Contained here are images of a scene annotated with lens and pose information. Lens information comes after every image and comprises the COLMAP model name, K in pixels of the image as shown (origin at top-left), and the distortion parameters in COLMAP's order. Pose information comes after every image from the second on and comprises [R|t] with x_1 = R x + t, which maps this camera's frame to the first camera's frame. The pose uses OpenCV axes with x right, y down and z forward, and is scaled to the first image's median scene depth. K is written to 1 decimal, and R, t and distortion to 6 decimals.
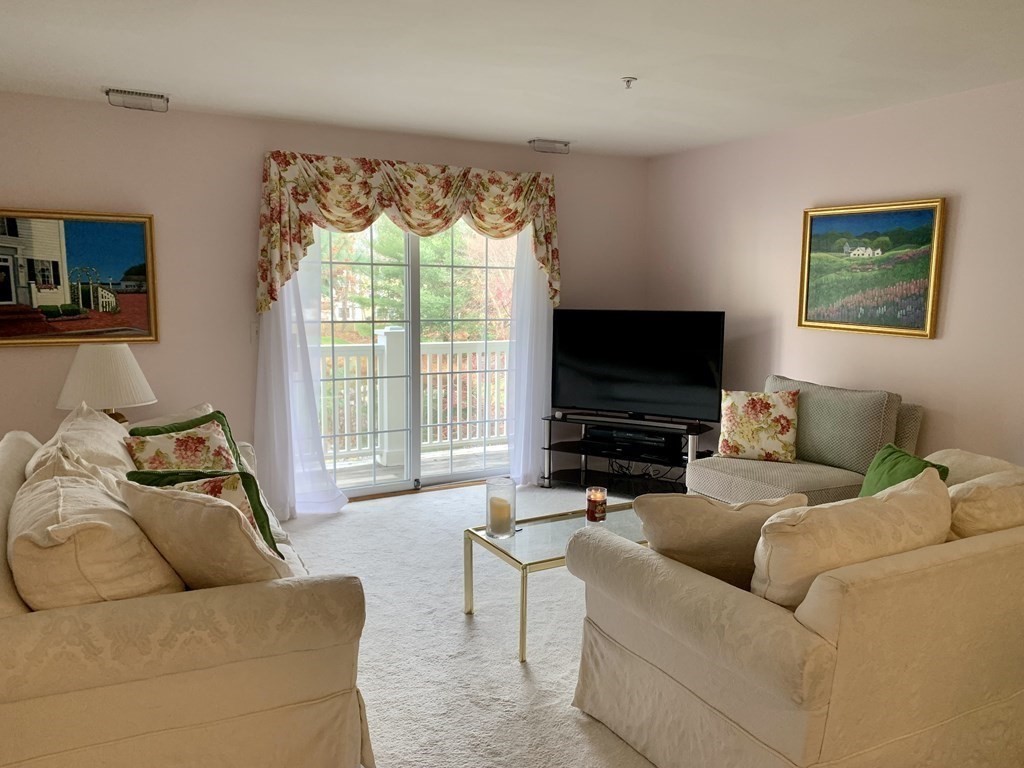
lens RADIAL K [[774.9, 0, 527.3], [0, 774.9, 403.9], [0, 0, 1]] dist [0.015775, -0.024686]
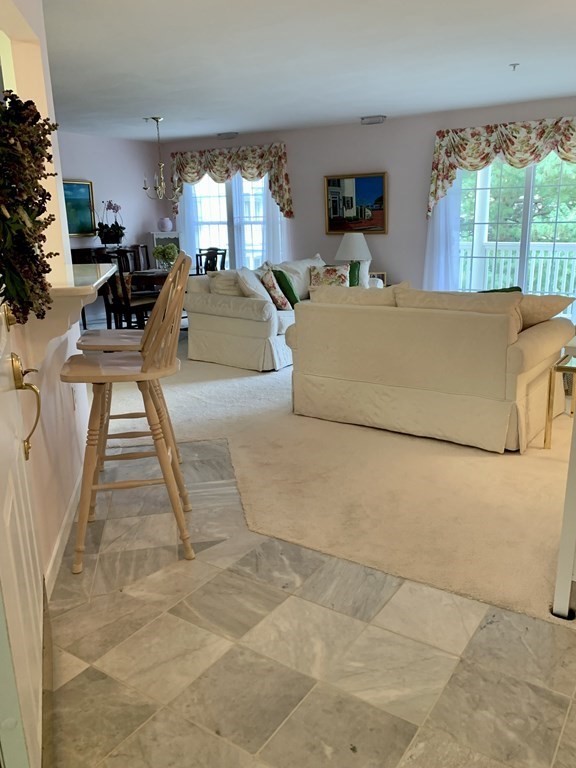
lens RADIAL K [[612.8, 0, 293.9], [0, 612.8, 383.6], [0, 0, 1]] dist [0.015046, -0.011372]
pose [[0.459393, 0.211150, -0.862771, 0.918478], [-0.107257, 0.977413, 0.182096, 0.043036], [0.881734, 0.008885, 0.471664, -0.018303]]
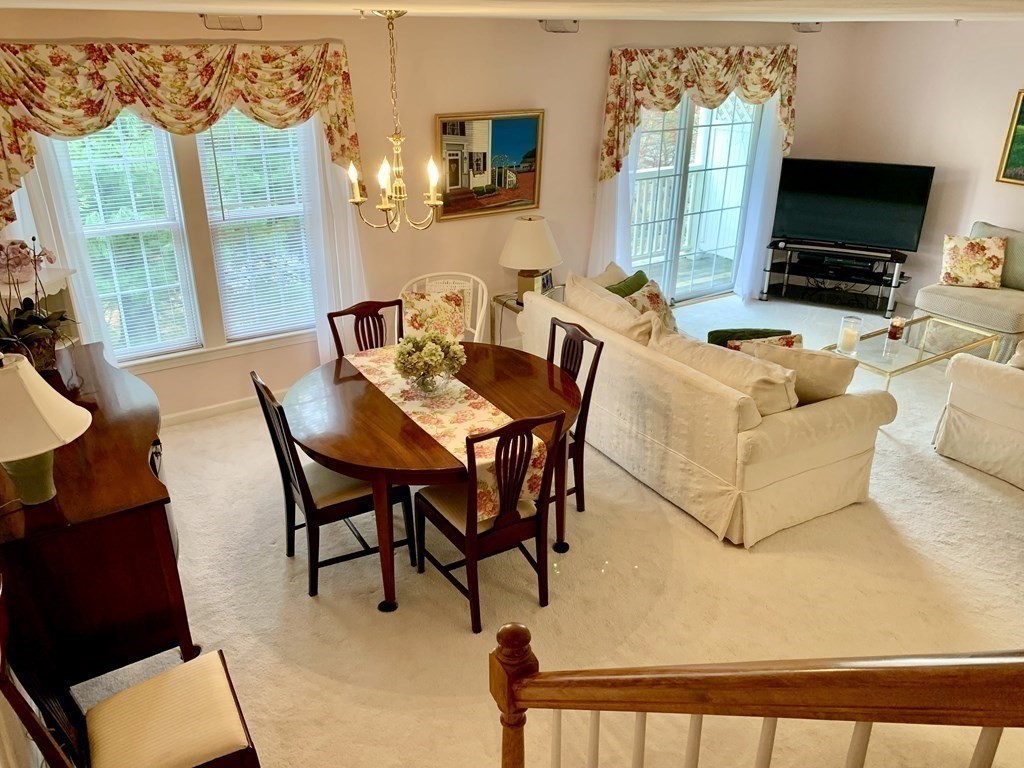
lens RADIAL K [[774.9, 0, 519.3], [0, 774.9, 390.1], [0, 0, 1]] dist [0.015775, -0.024686]
pose [[0.998603, -0.029916, 0.043546, -0.553091], [0.016656, 0.960471, 0.277882, -0.144303], [-0.050137, -0.276769, 0.959628, -0.344479]]
